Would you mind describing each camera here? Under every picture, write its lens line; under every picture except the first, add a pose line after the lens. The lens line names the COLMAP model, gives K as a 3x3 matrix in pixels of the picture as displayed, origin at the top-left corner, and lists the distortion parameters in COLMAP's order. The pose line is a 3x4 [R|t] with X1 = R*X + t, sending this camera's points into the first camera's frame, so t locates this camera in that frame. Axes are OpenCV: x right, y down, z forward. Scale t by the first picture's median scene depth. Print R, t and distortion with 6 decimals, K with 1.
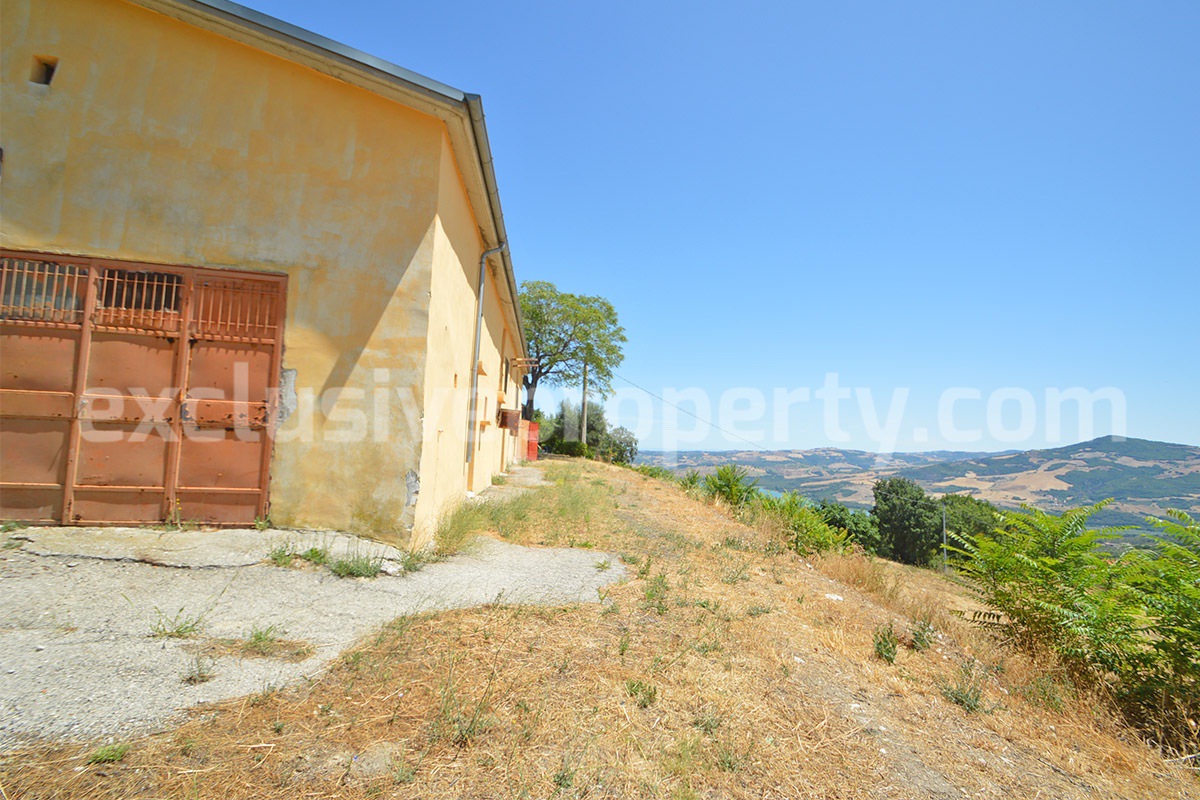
lens RADIAL K [[540.0, 0, 597.7], [0, 540.0, 404.5], [0, 0, 1]] dist [0.016495, -0.017179]
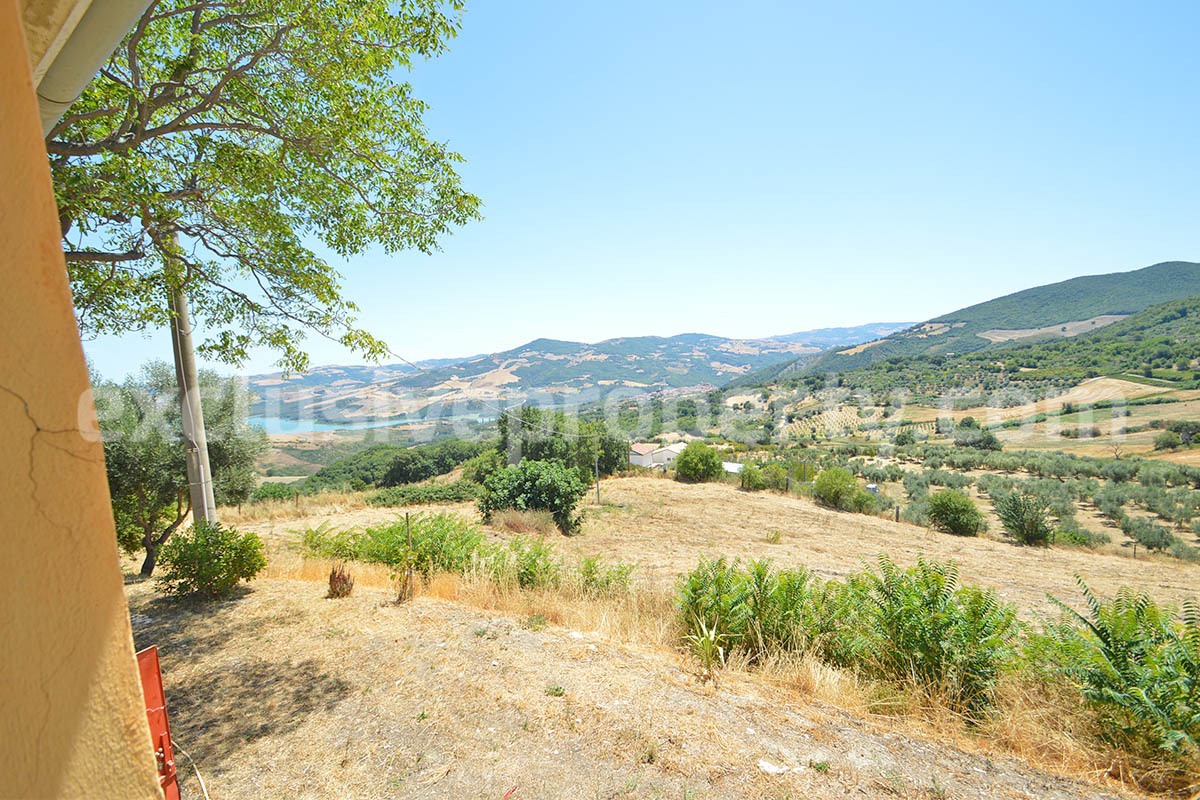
lens RADIAL K [[540.0, 0, 593.9], [0, 540.0, 406.6], [0, 0, 1]] dist [0.016495, -0.017179]
pose [[0.651671, -0.144072, 0.744694, -0.116816], [0.024546, 0.985287, 0.169138, -0.038050], [-0.758105, -0.091943, 0.645619, 0.764681]]
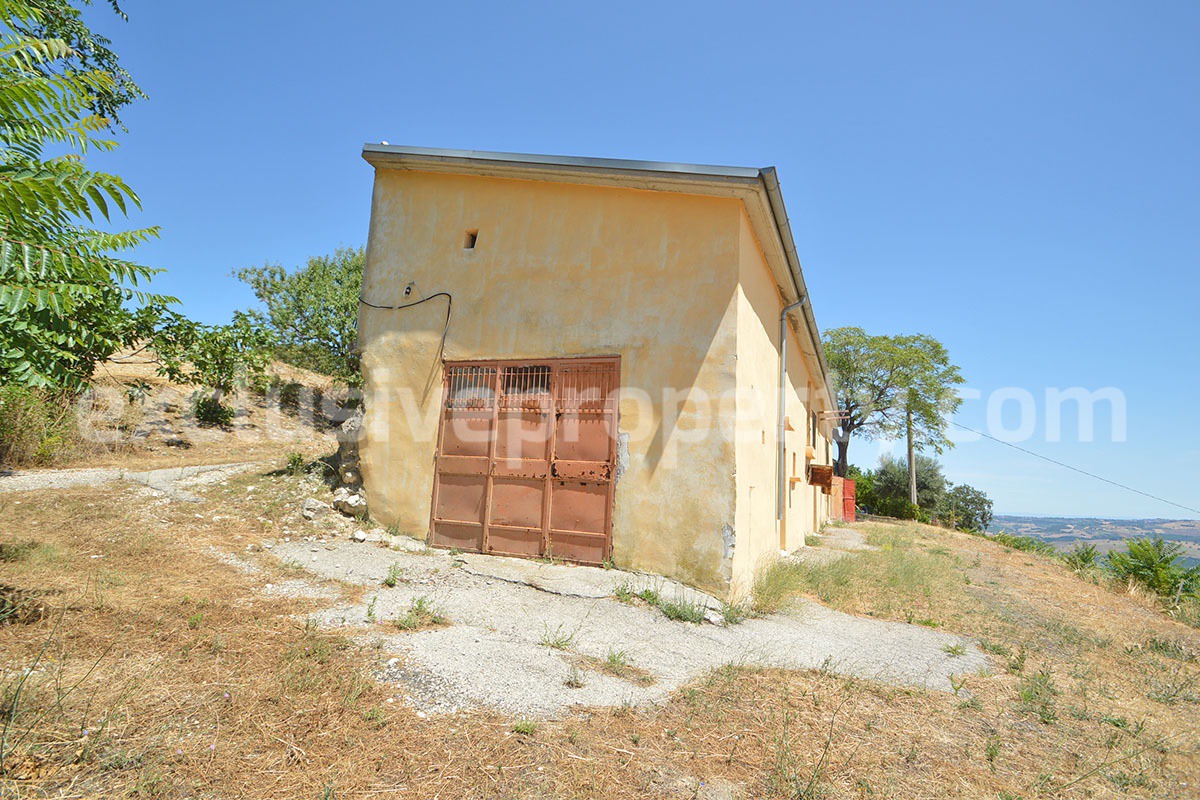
lens RADIAL K [[540.0, 0, 591.2], [0, 540.0, 404.3], [0, 0, 1]] dist [0.016495, -0.017179]
pose [[0.849673, -0.073489, -0.522163, -0.000690], [0.017910, 0.993692, -0.110708, 0.000521], [0.527005, 0.084714, 0.845629, -0.012227]]
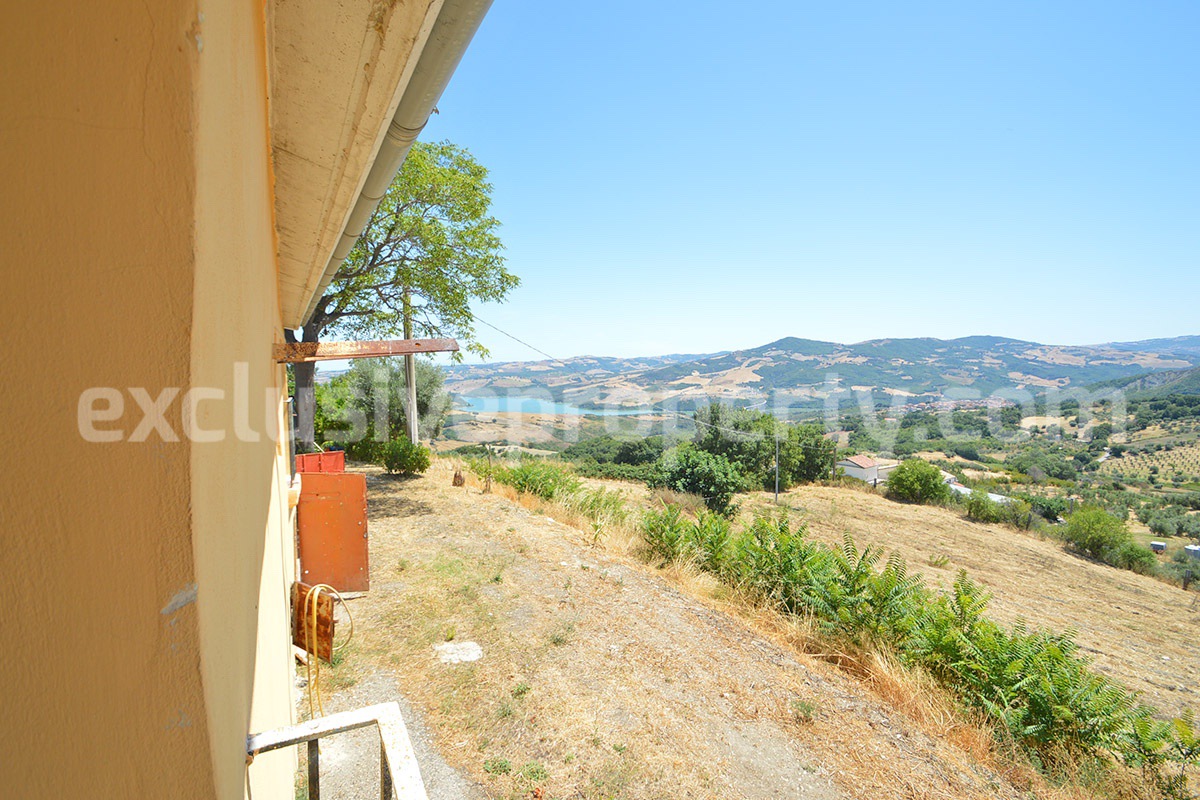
lens RADIAL K [[540.0, 0, 591.4], [0, 540.0, 408.0], [0, 0, 1]] dist [0.016495, -0.017179]
pose [[0.915238, -0.081265, 0.394634, -0.088062], [0.014665, 0.985518, 0.168933, -0.057042], [-0.402647, -0.148827, 0.903175, 0.517174]]
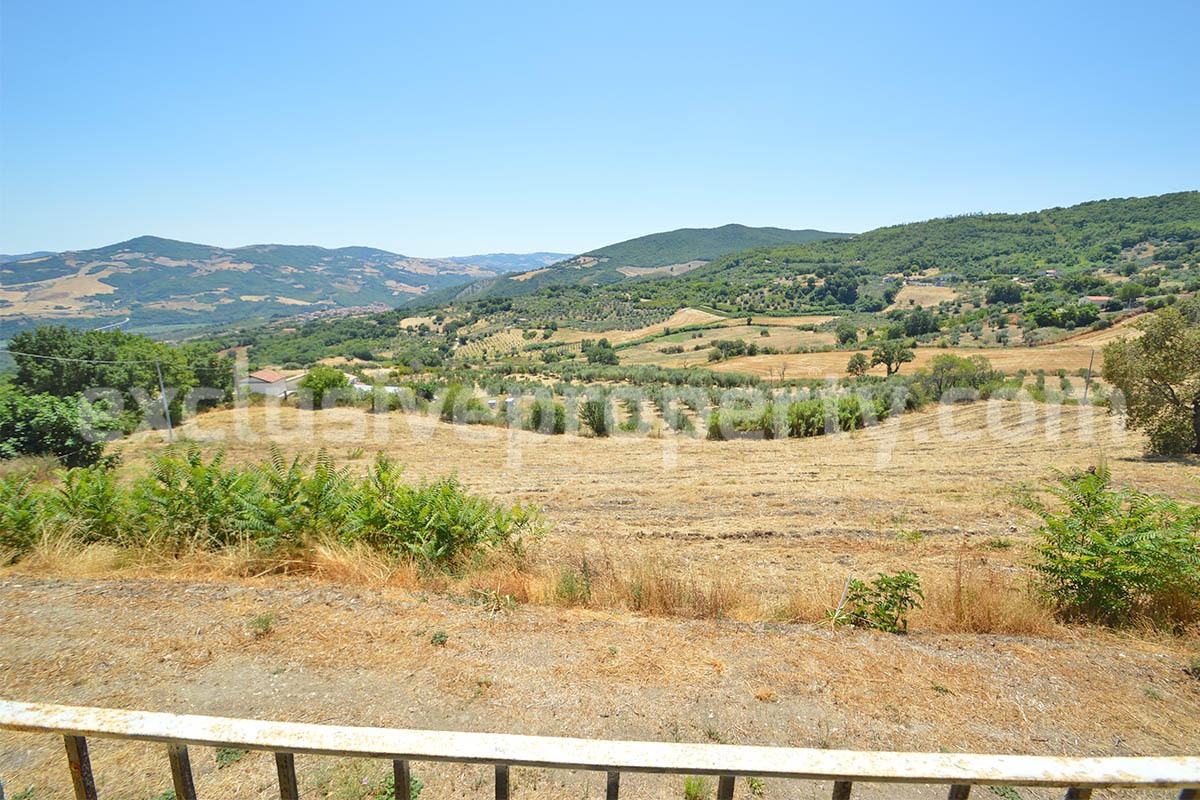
lens RADIAL K [[540.0, 0, 602.3], [0, 540.0, 399.4], [0, 0, 1]] dist [0.016495, -0.017179]
pose [[0.131226, -0.267421, 0.954603, -0.098997], [-0.078667, 0.957084, 0.278930, -0.057414], [-0.988226, -0.111698, 0.104557, 0.514144]]
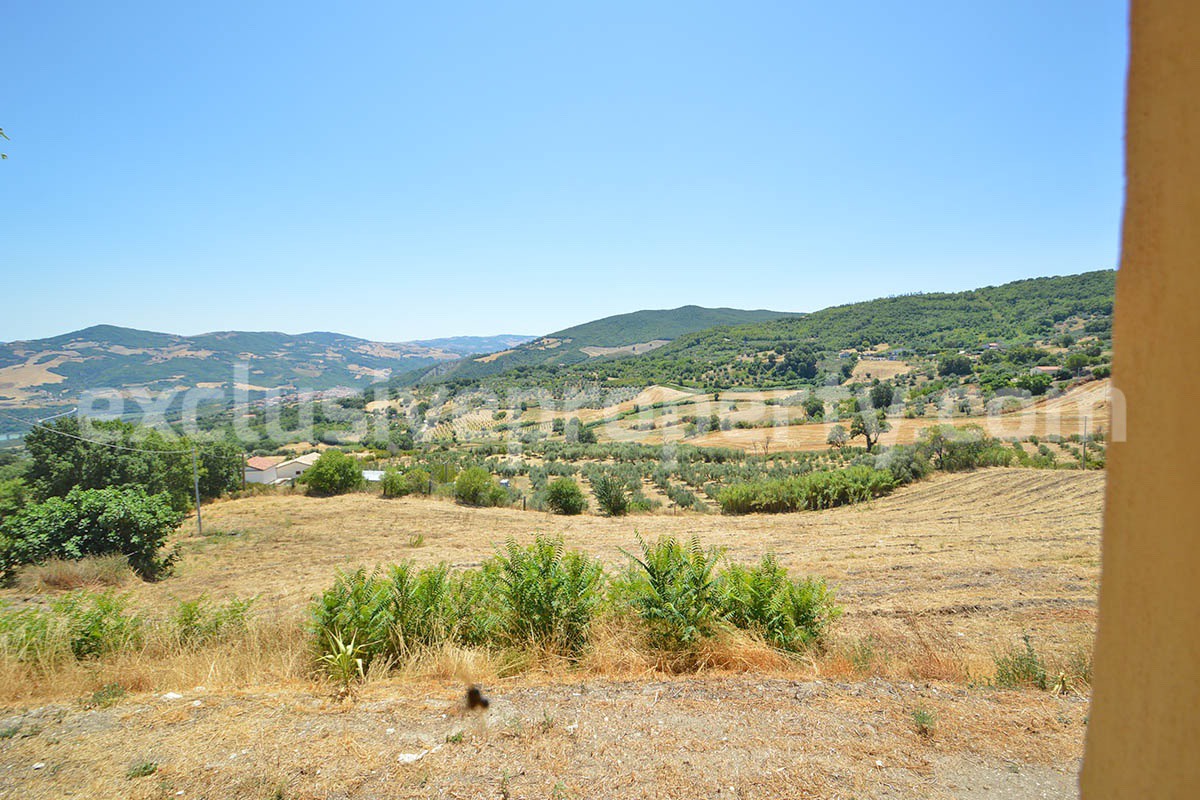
lens RADIAL K [[540.0, 0, 593.3], [0, 540.0, 403.3], [0, 0, 1]] dist [0.016495, -0.017179]
pose [[0.077401, -0.136658, 0.987590, -0.128129], [-0.063991, 0.987838, 0.141708, -0.040239], [-0.994944, -0.074165, 0.067714, 0.756993]]
